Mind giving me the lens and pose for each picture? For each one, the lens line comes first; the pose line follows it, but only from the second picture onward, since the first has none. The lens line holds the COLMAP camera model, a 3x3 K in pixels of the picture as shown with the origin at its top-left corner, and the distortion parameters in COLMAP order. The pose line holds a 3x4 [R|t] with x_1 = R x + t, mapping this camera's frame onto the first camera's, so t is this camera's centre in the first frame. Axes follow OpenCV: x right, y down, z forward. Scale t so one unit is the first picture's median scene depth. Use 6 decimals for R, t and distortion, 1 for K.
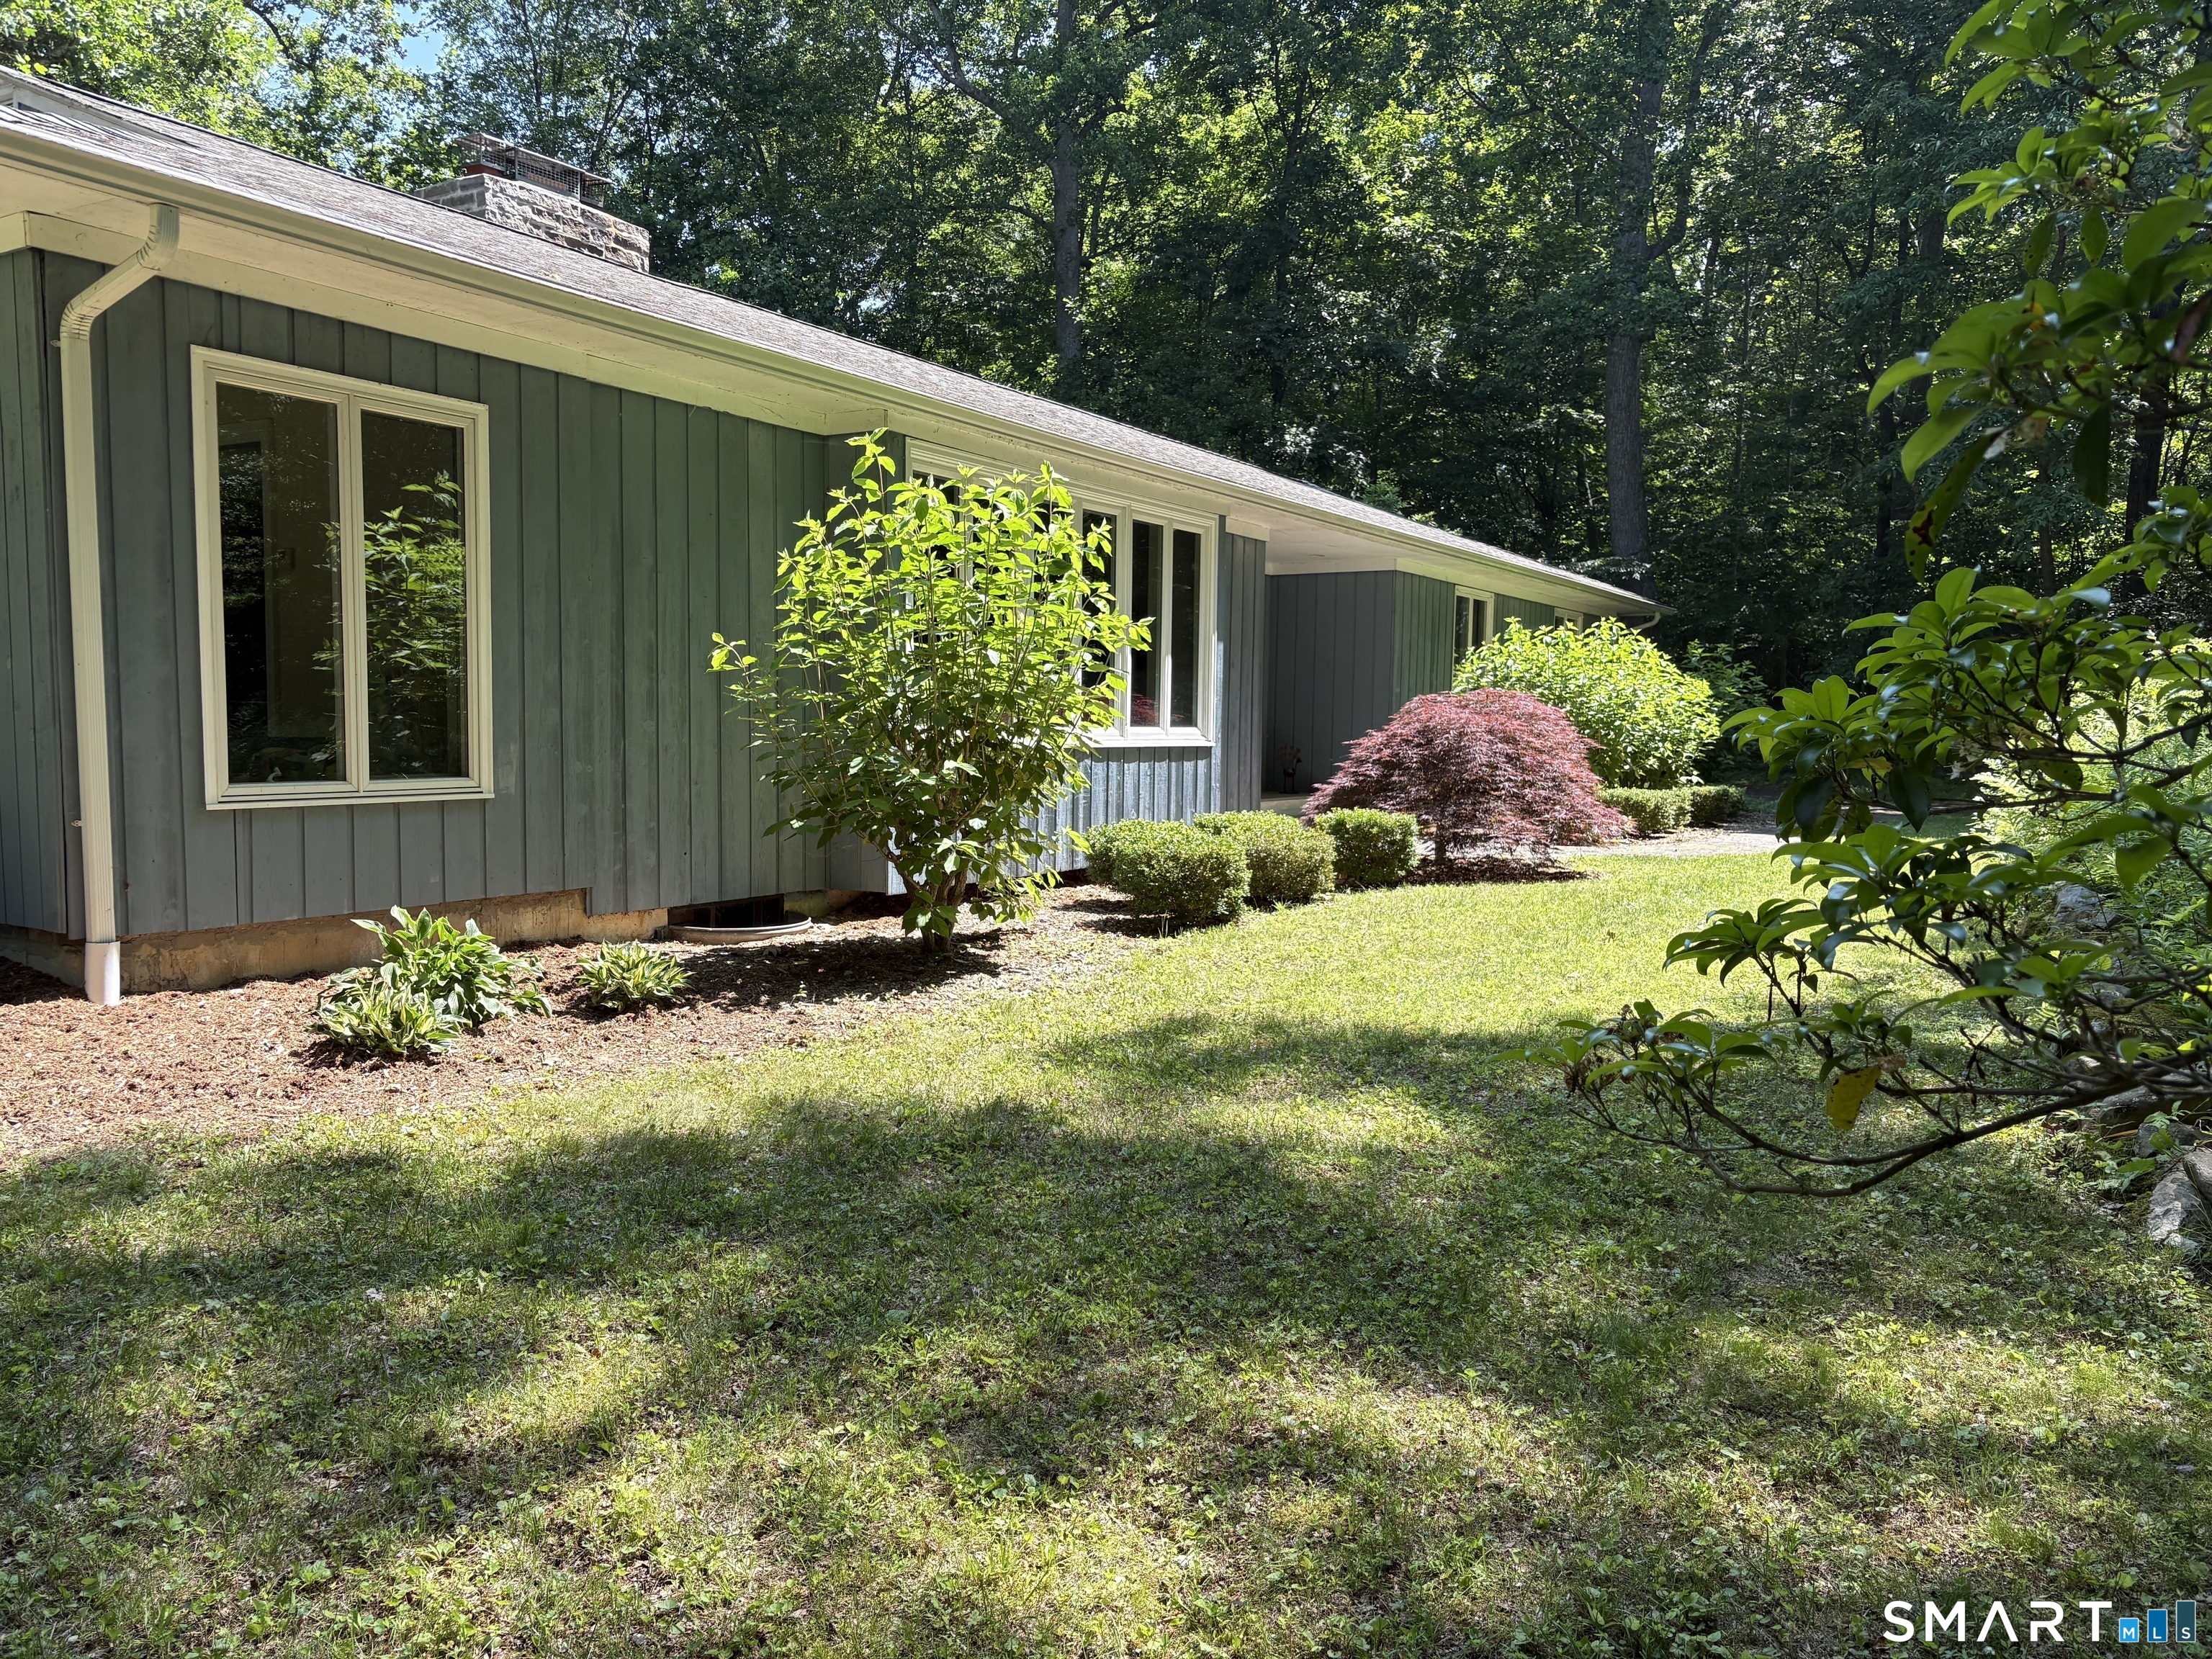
lens RADIAL K [[1669.1, 0, 1110.5], [0, 1669.1, 821.9], [0, 0, 1]] dist [0.034518, -0.034091]
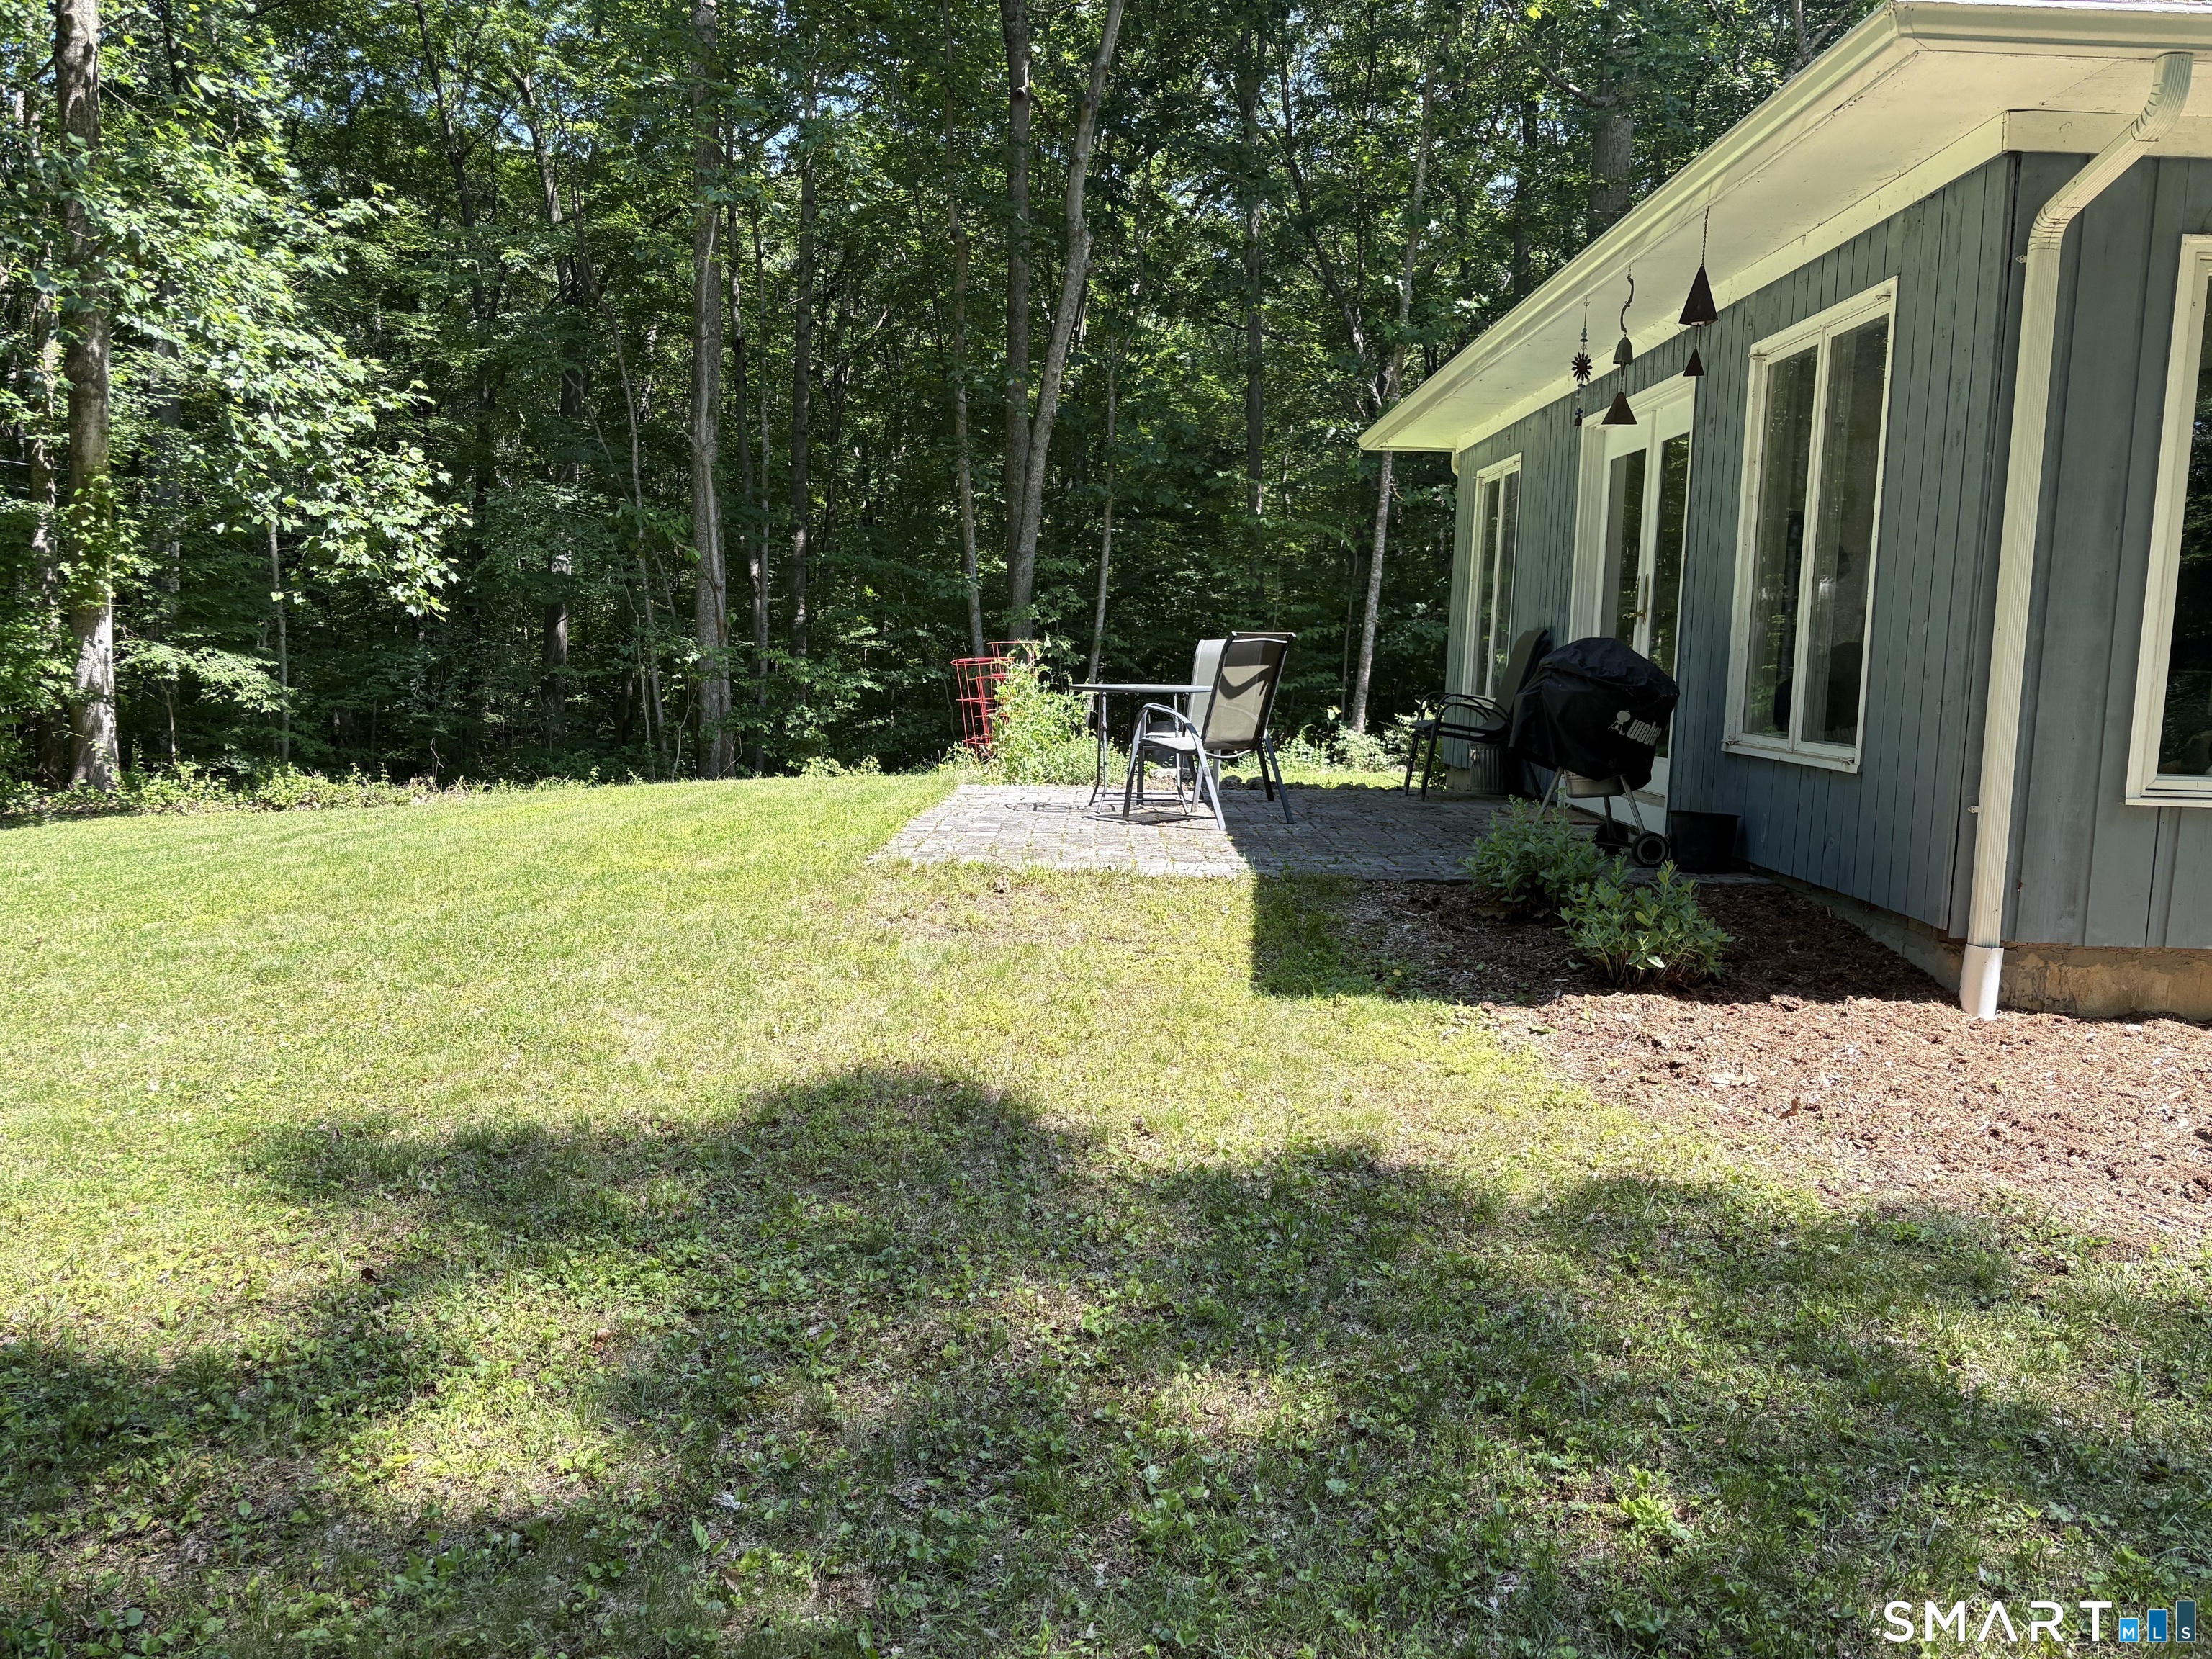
lens RADIAL K [[1669.1, 0, 1101.3], [0, 1669.1, 823.4], [0, 0, 1]] dist [0.034518, -0.034091]
pose [[0.506666, 0.106962, -0.855482, -0.093227], [-0.087242, 0.993541, 0.072555, -0.016226], [0.857717, 0.037873, 0.512725, 0.159494]]
